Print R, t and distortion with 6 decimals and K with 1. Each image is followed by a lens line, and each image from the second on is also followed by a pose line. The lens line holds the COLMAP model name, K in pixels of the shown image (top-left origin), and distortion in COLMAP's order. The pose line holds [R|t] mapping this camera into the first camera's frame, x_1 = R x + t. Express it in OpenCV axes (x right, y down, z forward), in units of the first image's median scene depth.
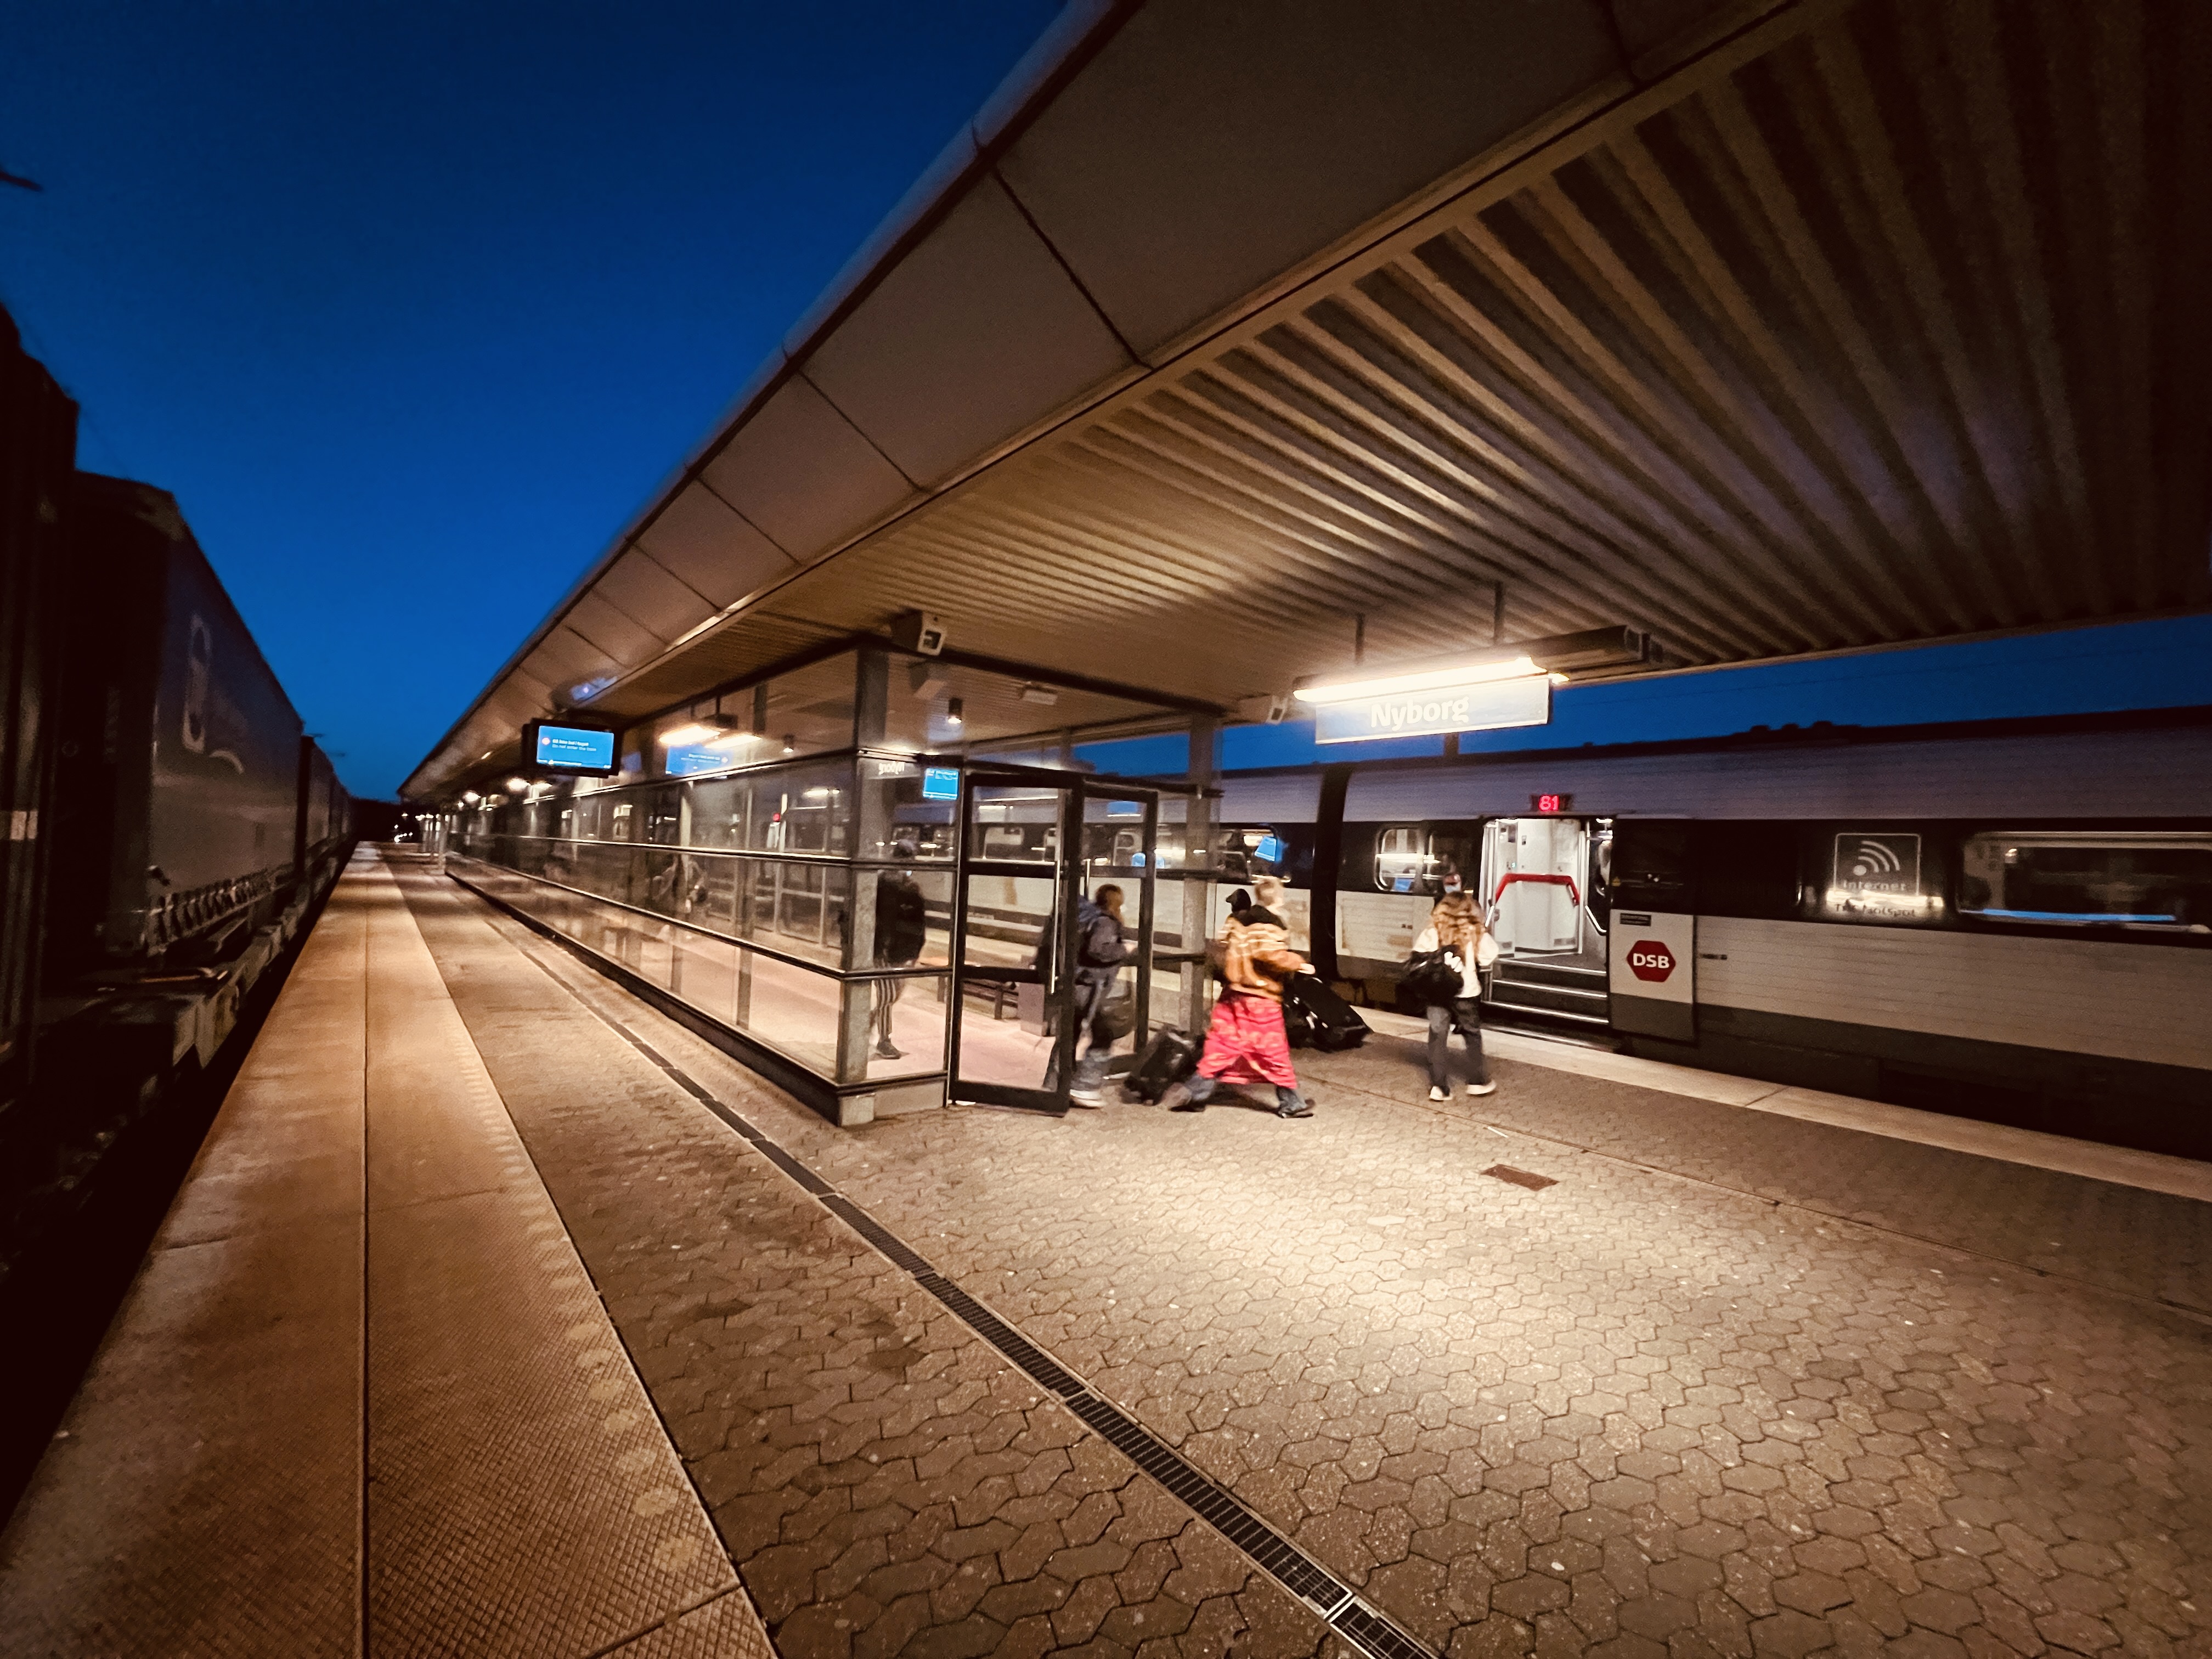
lens RADIAL K [[884.0, 0, 1105.0], [0, 884.0, 830.0], [0, 0, 1]] dist [-0.011681, -0.000293]
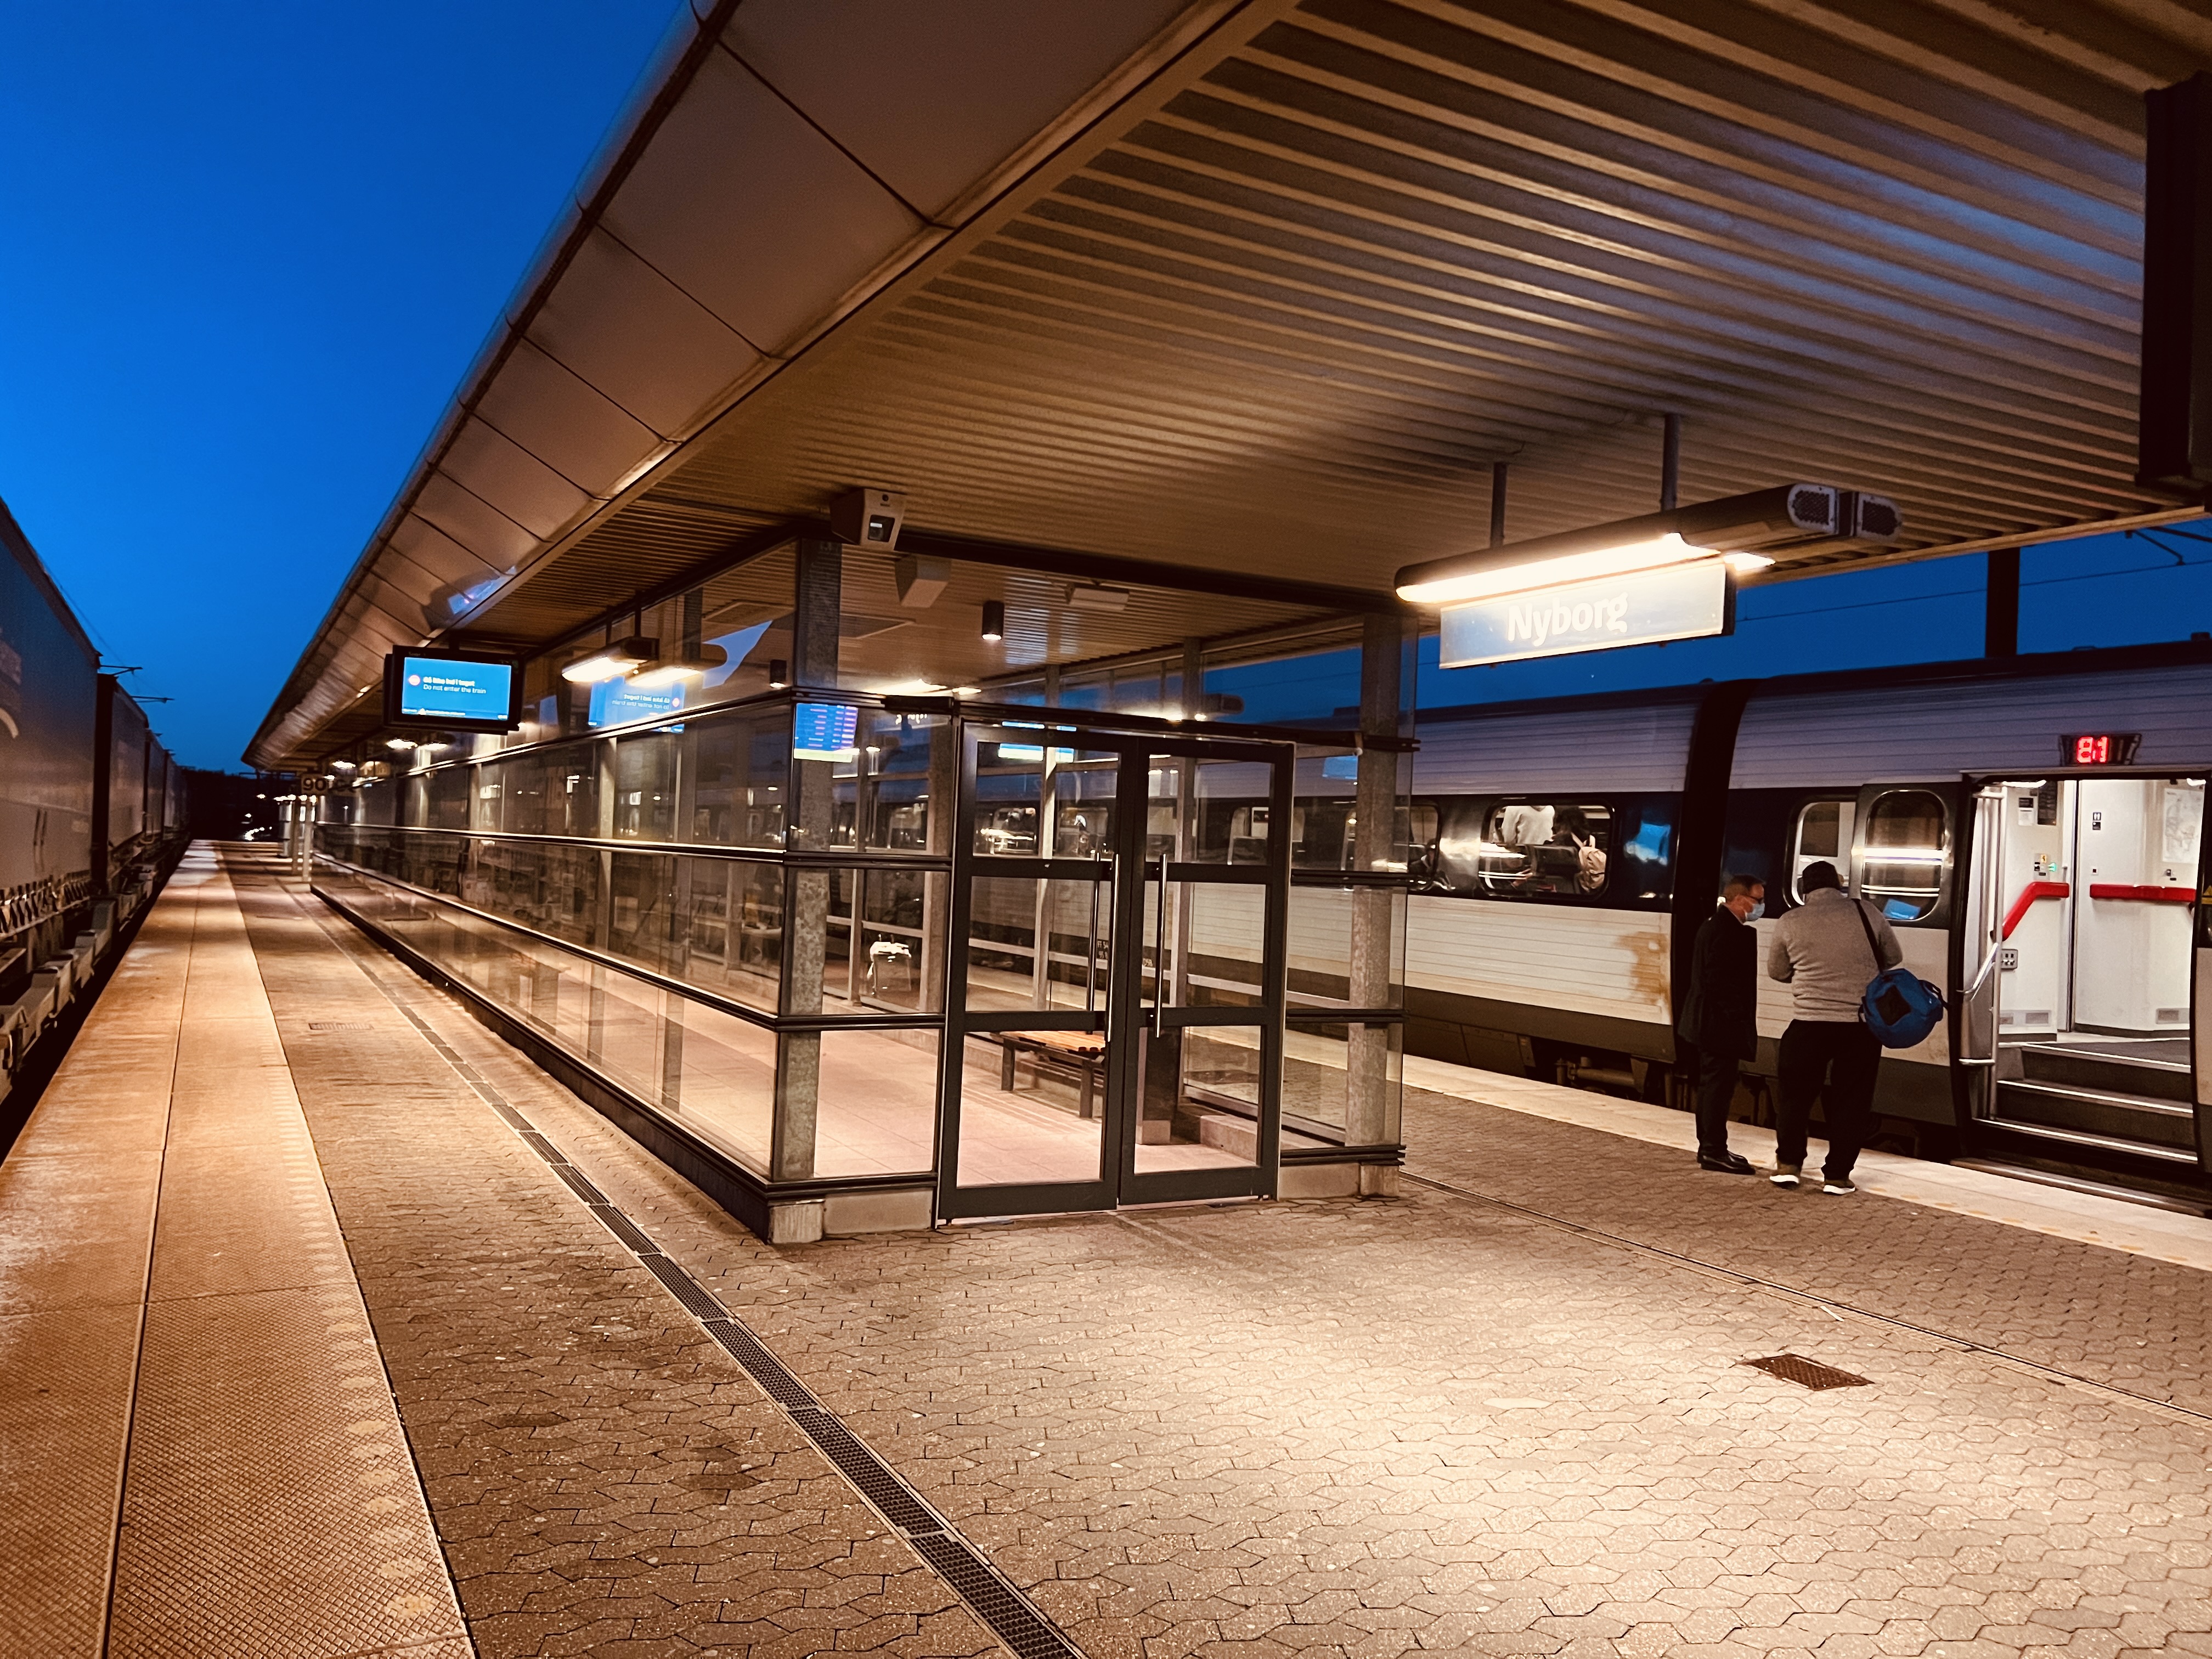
lens RADIAL K [[1657.6, 0, 1109.4], [0, 1657.6, 821.9], [0, 0, 1]] dist [0.040398, -0.067147]
pose [[0.979469, -0.006537, -0.201490, 0.215098], [0.007632, 0.999960, 0.004659, 0.005886], [0.201452, -0.006101, 0.979479, -0.202011]]
